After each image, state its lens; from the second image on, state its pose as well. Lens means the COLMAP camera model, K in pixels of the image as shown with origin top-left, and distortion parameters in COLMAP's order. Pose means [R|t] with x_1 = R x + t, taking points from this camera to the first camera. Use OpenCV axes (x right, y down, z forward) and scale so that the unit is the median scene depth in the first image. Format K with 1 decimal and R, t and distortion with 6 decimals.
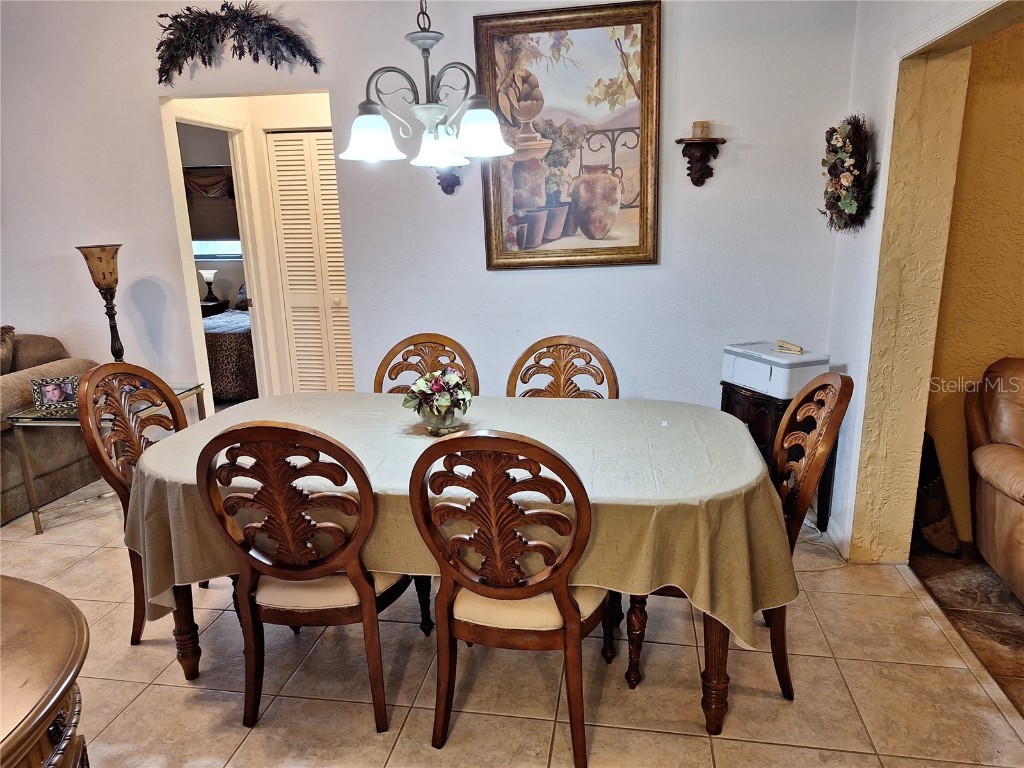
lens RADIAL K [[707.0, 0, 522.9], [0, 707.0, 411.3], [0, 0, 1]] dist [0.003566, -0.033436]
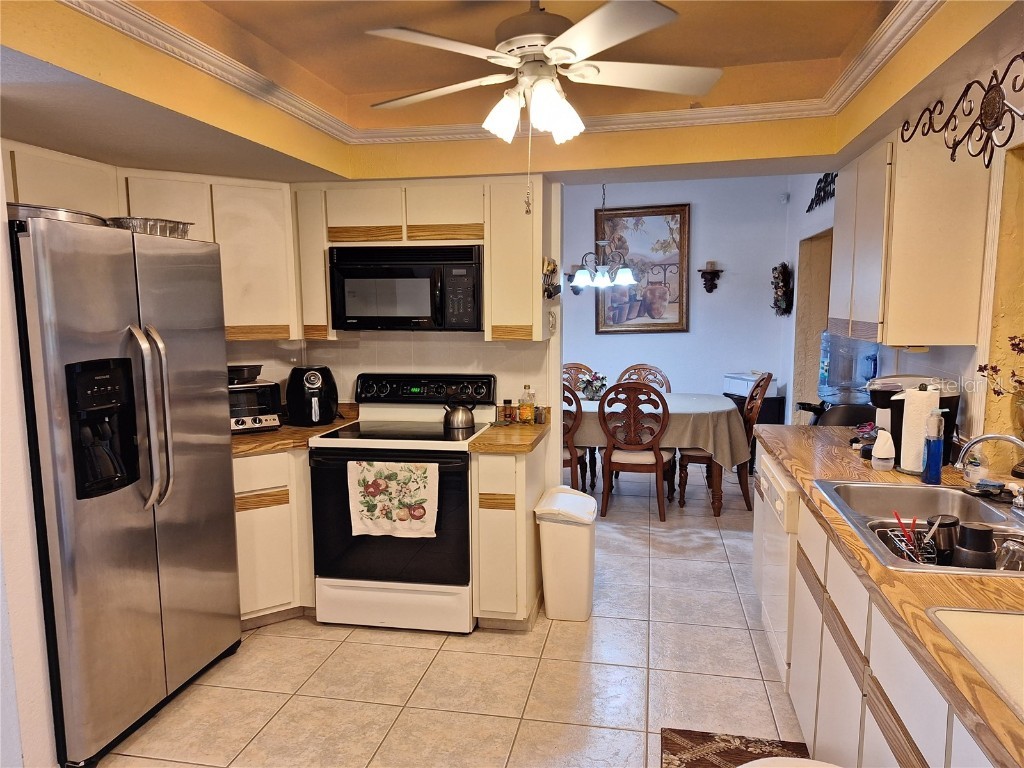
lens RADIAL K [[707.0, 0, 494.5], [0, 707.0, 389.6], [0, 0, 1]] dist [0.003566, -0.033436]
pose [[0.997570, 0.022790, -0.065843, -0.213338], [-0.032250, 0.988699, -0.146402, 0.254893], [0.061762, 0.148169, 0.987032, -0.940751]]
